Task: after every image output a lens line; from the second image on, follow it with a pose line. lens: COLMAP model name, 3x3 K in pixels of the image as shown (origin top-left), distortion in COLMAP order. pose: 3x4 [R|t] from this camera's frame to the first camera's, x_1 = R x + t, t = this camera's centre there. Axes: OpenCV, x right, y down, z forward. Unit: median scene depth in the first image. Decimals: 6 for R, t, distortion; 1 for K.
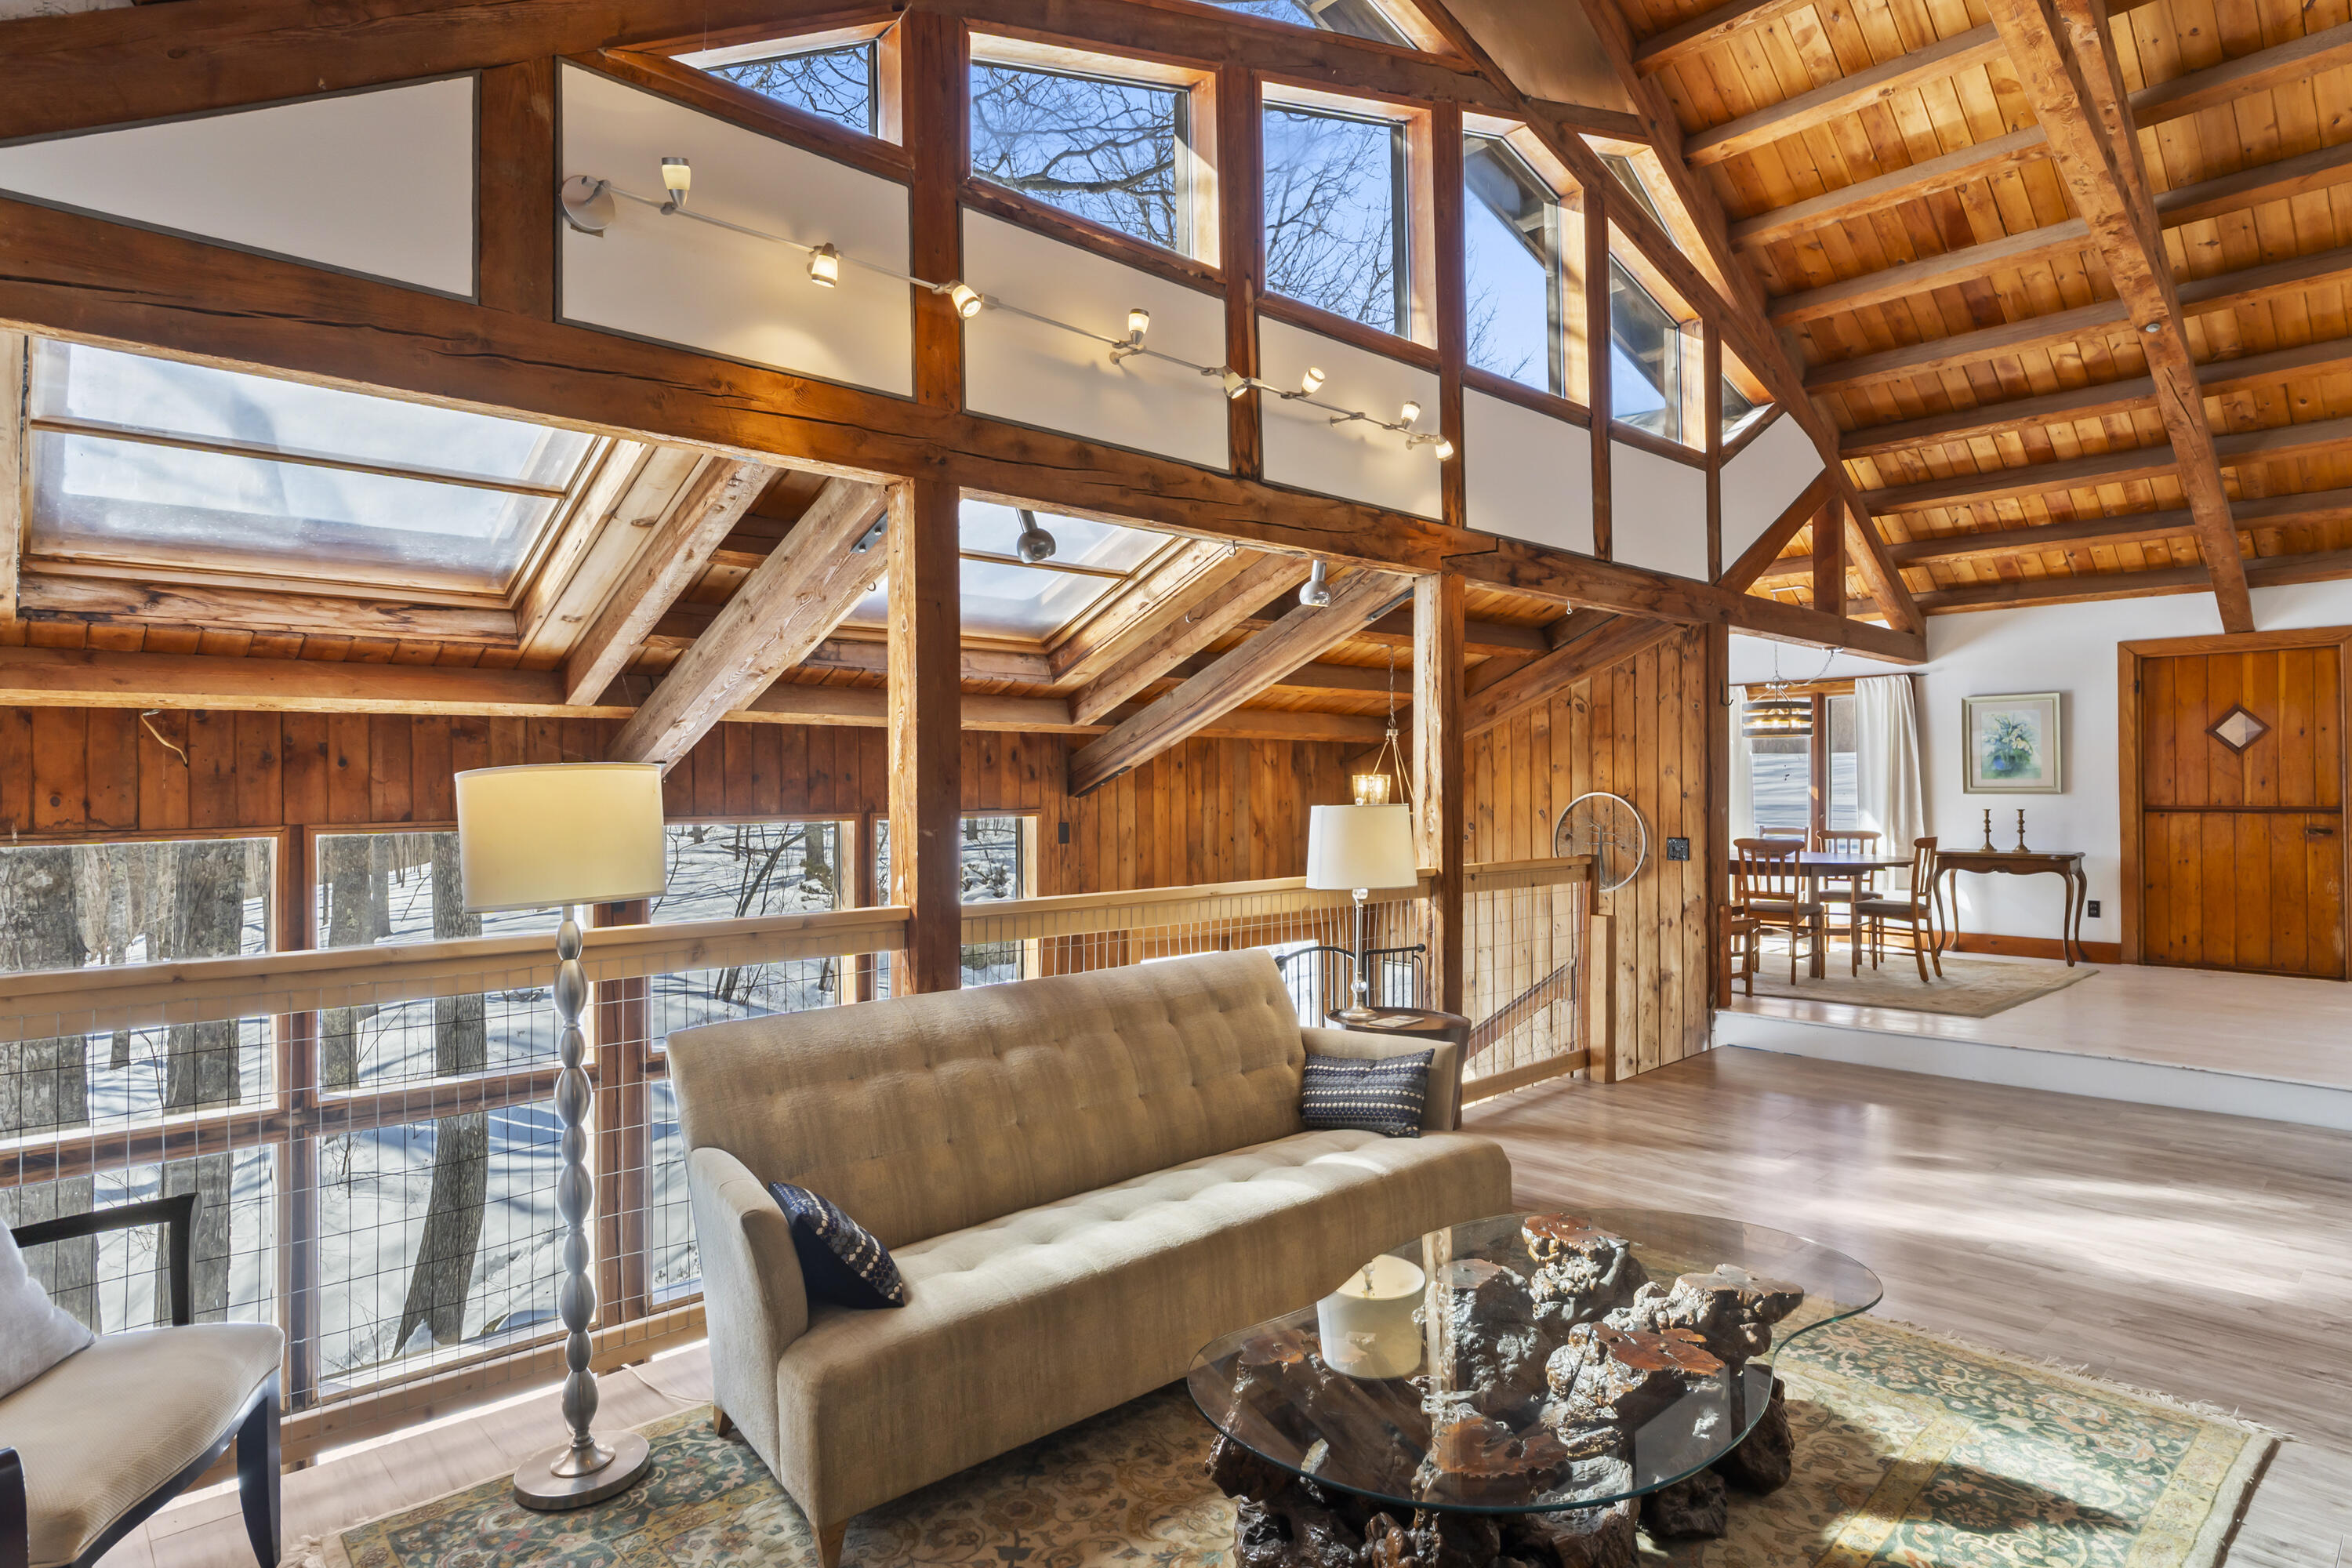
lens RADIAL K [[1268.8, 0, 1161.8], [0, 1268.8, 777.7], [0, 0, 1]] dist [-0.003867, -0.001113]
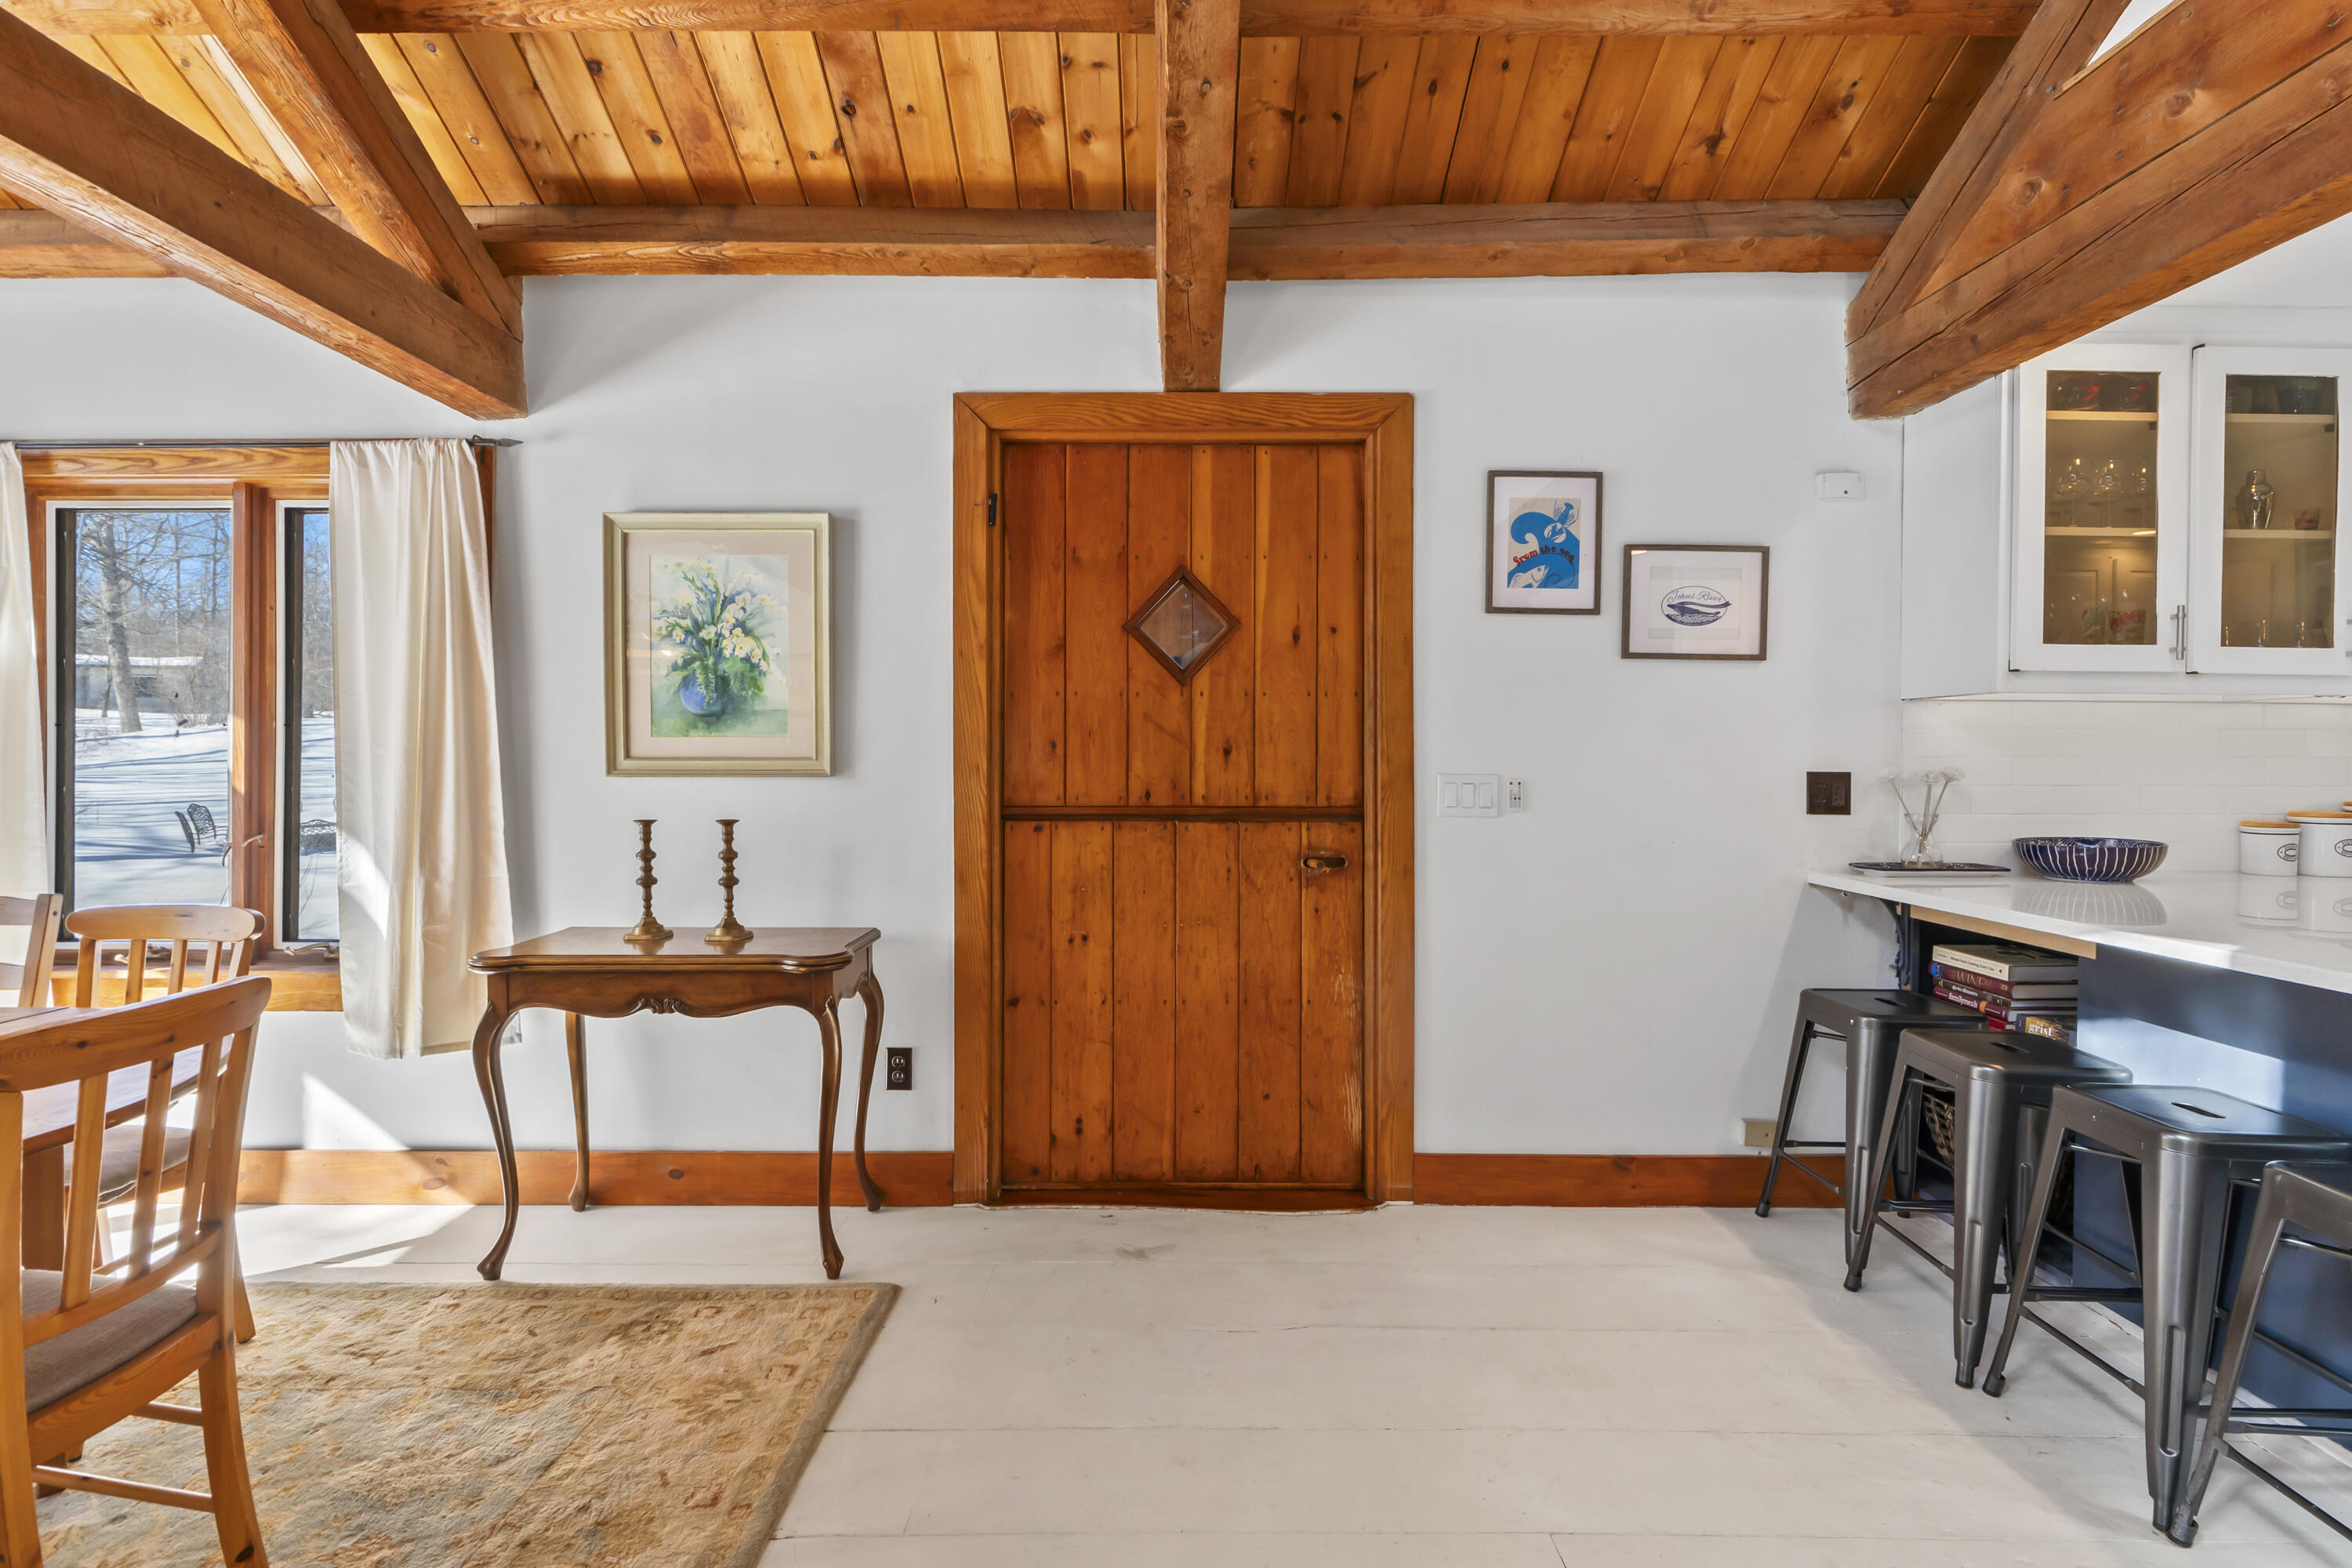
lens RADIAL K [[1115.8, 0, 1171.1], [0, 1115.8, 777.0], [0, 0, 1]] dist [-0.005891, -0.000493]
pose [[0.683929, -0.005622, 0.729527, 0.580204], [-0.011409, 0.999766, 0.018401, 0.005939], [-0.729459, -0.020908, 0.683705, 0.752802]]
